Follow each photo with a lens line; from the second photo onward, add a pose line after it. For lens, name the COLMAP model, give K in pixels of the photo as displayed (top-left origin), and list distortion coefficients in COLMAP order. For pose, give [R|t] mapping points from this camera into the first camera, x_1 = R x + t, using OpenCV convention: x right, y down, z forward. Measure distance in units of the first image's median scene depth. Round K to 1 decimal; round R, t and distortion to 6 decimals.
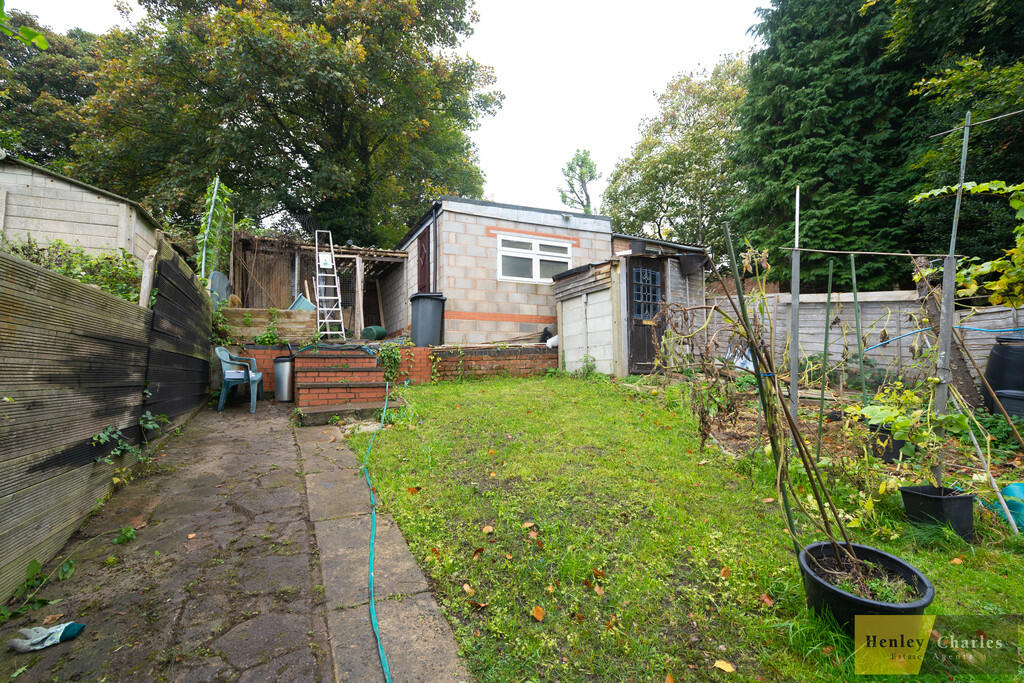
lens RADIAL K [[465.5, 0, 510.9], [0, 465.5, 341.6], [0, 0, 1]] dist [-0.003182, -0.000162]
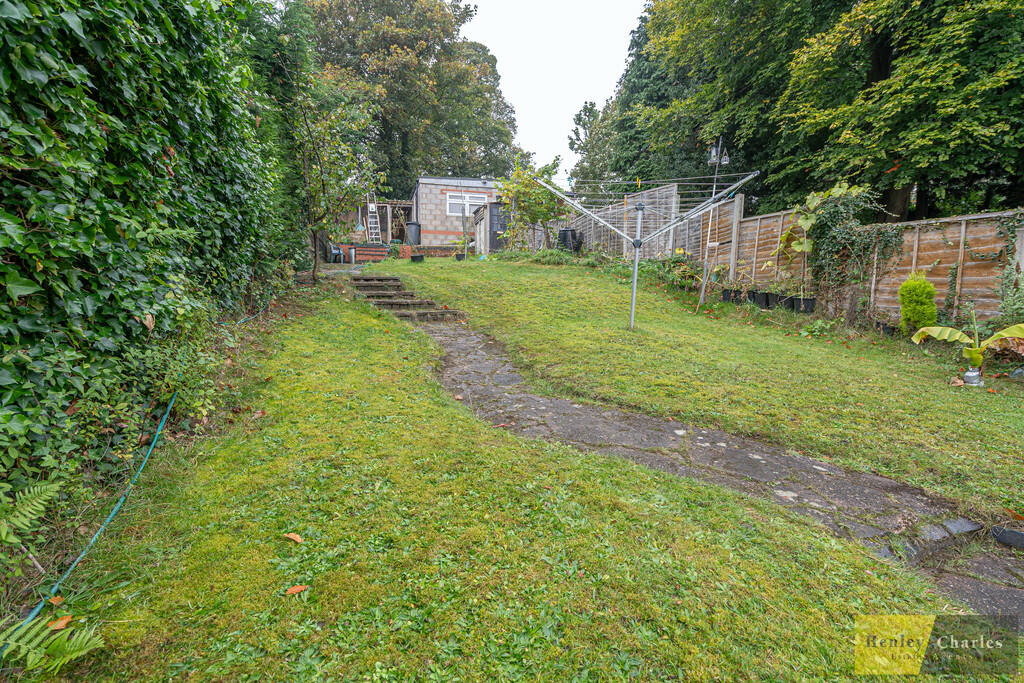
lens RADIAL K [[465.5, 0, 511.2], [0, 465.5, 339.0], [0, 0, 1]] dist [-0.003182, -0.000162]
pose [[0.986152, 0.018129, -0.164849, 0.635775], [0.003239, 0.991712, 0.128440, 0.160757], [0.165811, -0.127195, 0.977920, -1.127405]]
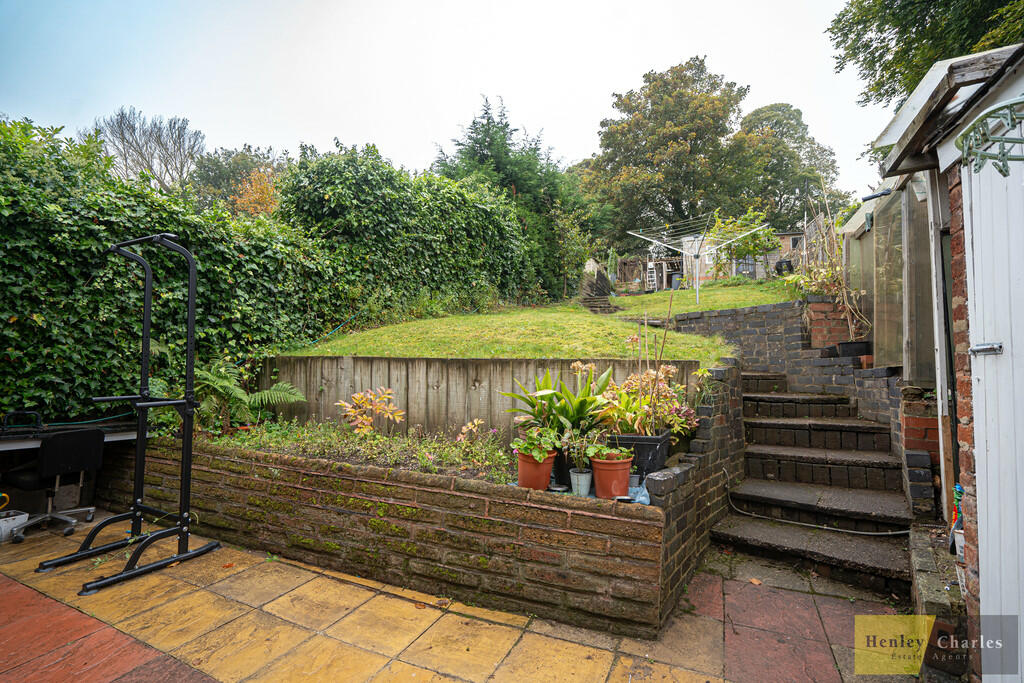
lens RADIAL K [[465.5, 0, 514.1], [0, 465.5, 339.9], [0, 0, 1]] dist [-0.003182, -0.000162]
pose [[0.660825, -0.012202, -0.750441, 1.210047], [0.007489, 0.999925, -0.009664, 0.309040], [0.750503, 0.000766, 0.660867, -1.514690]]
